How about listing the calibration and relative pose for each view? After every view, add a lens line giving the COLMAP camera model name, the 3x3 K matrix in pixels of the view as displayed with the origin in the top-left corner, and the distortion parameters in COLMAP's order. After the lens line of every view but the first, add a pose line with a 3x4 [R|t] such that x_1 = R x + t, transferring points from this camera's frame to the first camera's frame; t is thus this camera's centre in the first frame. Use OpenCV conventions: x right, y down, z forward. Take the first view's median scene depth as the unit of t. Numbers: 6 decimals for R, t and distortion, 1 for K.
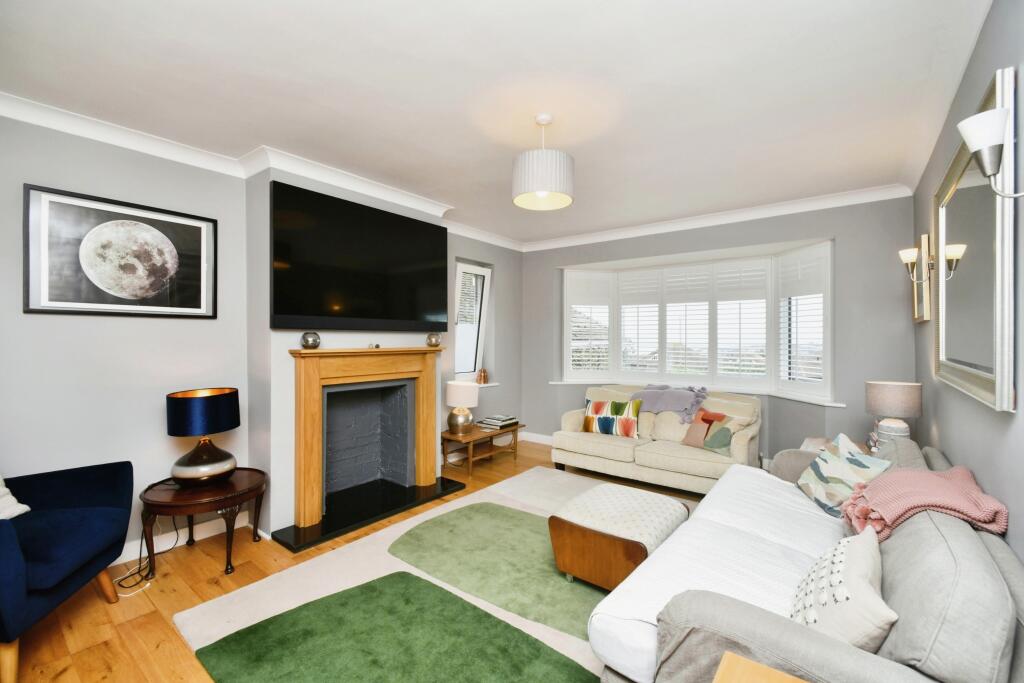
lens RADIAL K [[436.1, 0, 507.9], [0, 436.1, 336.0], [0, 0, 1]] dist [-0.000428, -0.000236]
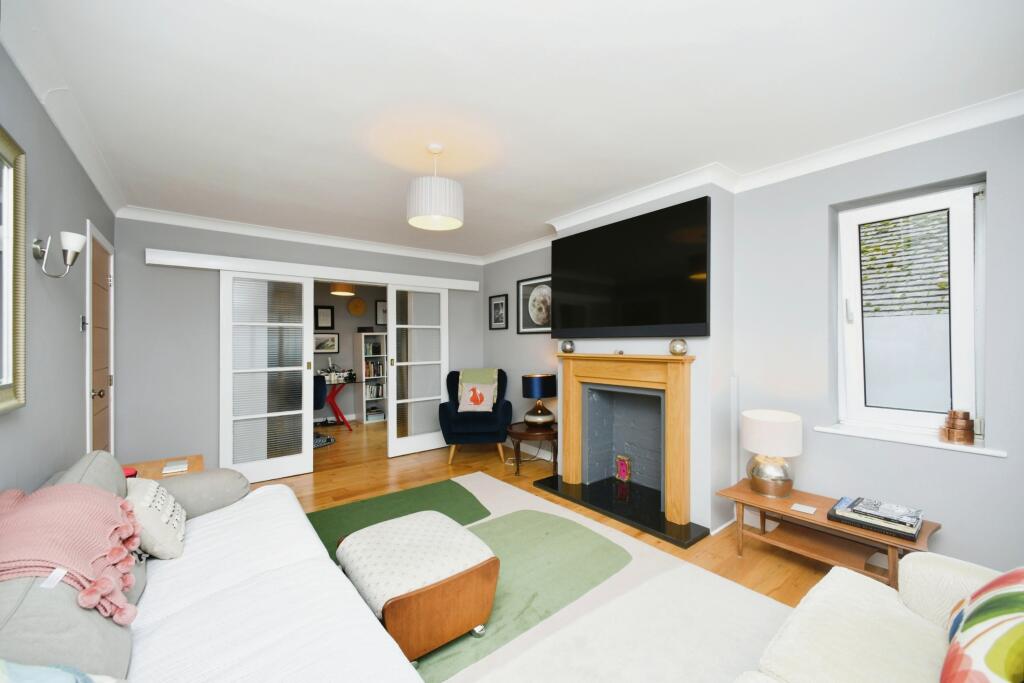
lens RADIAL K [[412.4, 0, 509.5], [0, 412.4, 344.8], [0, 0, 1]] dist [-0.002871, -0.000553]
pose [[-0.245003, 0.001540, -0.969521, 0.654934], [0.009761, 0.999952, -0.000878, 0.002788], [0.969473, -0.009679, -0.245006, 0.898254]]
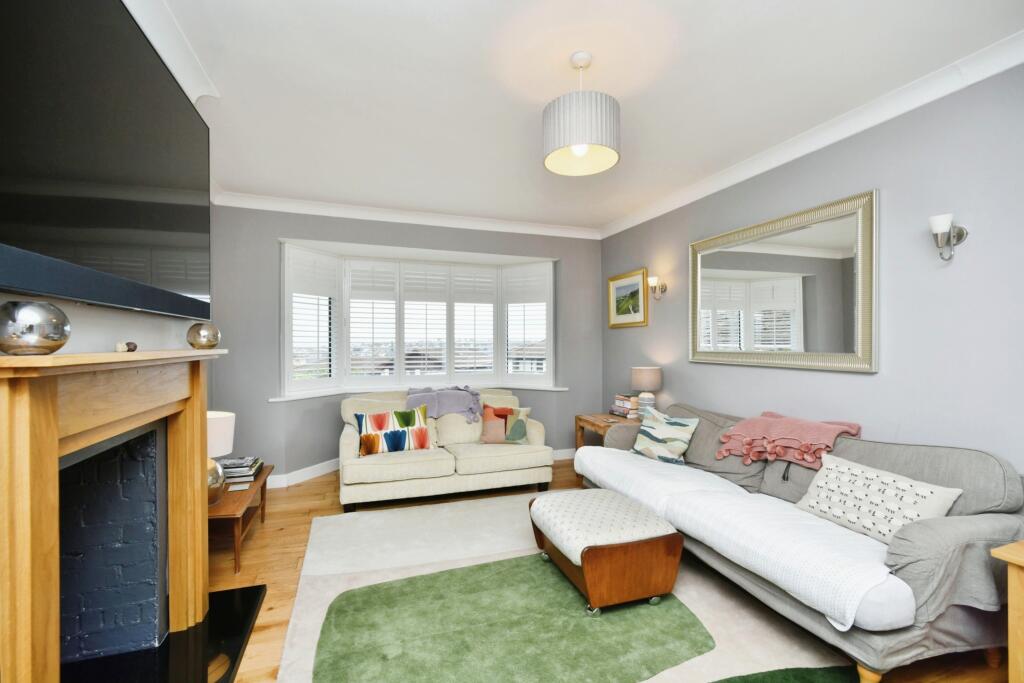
lens RADIAL K [[436.6, 0, 504.5], [0, 436.6, 342.7], [0, 0, 1]] dist [-0.000127, -0.000353]
pose [[0.543896, -0.001080, 0.839152, -0.417607], [-0.003021, 0.999990, 0.003245, 0.015668], [-0.839147, -0.004300, 0.543887, 0.427908]]
